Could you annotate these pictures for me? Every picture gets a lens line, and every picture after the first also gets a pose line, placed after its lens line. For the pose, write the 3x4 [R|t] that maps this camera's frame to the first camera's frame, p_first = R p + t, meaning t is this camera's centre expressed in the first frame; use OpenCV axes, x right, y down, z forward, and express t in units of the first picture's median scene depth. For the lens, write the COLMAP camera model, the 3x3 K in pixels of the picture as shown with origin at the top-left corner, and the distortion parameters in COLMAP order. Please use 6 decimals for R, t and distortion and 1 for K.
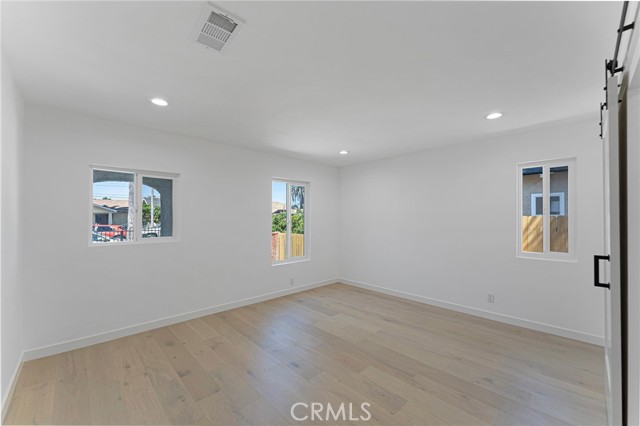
lens RADIAL K [[256.6, 0, 321.9], [0, 256.6, 214.5], [0, 0, 1]] dist [0.001035, 0.000084]
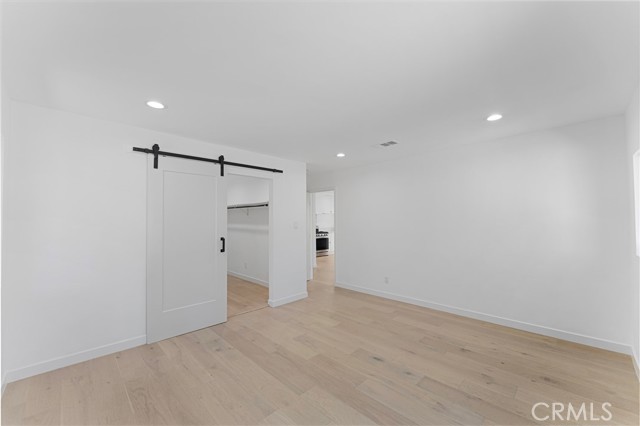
lens RADIAL K [[256.6, 0, 321.9], [0, 256.6, 214.5], [0, 0, 1]] dist [0.001035, 0.000084]
pose [[-0.999827, 0.003158, -0.018337, 0.136356], [0.003730, 0.999505, -0.031242, 0.014330], [0.018229, -0.031305, -0.999344, 1.974758]]
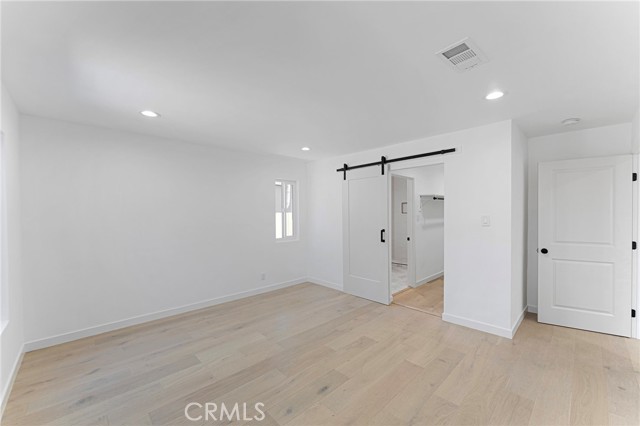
lens RADIAL K [[256.6, 0, 321.9], [0, 256.6, 214.5], [0, 0, 1]] dist [0.001035, 0.000084]
pose [[0.005678, -0.004135, 0.999975, -0.909564], [-0.002158, 0.999989, 0.004147, -0.002099], [-0.999982, -0.002182, 0.005669, 0.949062]]
